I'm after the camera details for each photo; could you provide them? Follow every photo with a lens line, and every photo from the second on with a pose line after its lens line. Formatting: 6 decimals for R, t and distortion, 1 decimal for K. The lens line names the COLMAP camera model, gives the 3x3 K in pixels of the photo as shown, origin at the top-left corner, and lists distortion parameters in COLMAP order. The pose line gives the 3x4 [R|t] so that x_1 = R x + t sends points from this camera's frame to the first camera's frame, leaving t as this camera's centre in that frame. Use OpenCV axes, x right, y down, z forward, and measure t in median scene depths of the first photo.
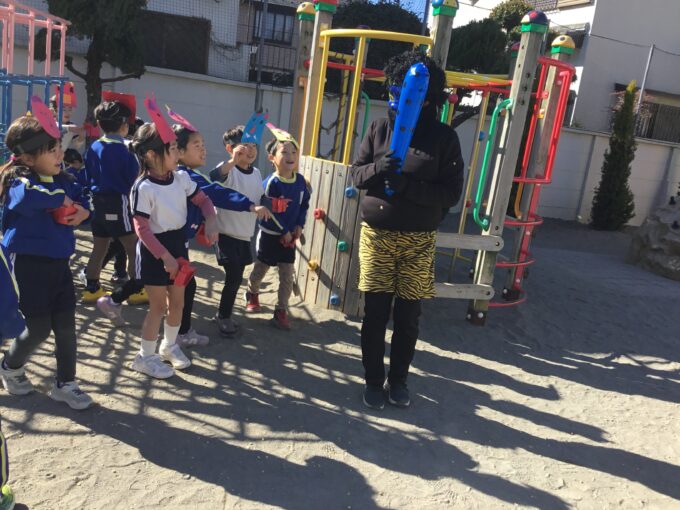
lens RADIAL K [[613.0, 0, 338.0], [0, 613.0, 254.6], [0, 0, 1]] dist [0.074616, -0.127244]
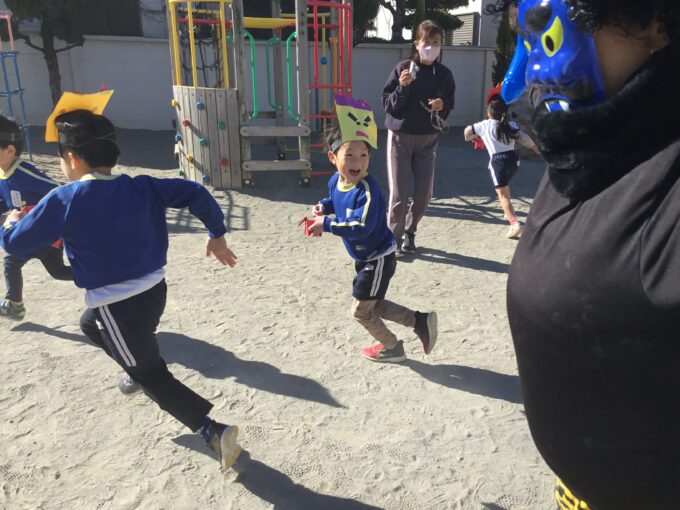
lens RADIAL K [[613.0, 0, 341.9], [0, 613.0, 254.0], [0, 0, 1]] dist [0.074616, -0.127244]
pose [[0.994010, -0.103203, -0.035974, 0.361258], [0.105818, 0.991118, 0.080548, 0.168356], [0.027342, -0.083872, 0.996101, -0.531063]]
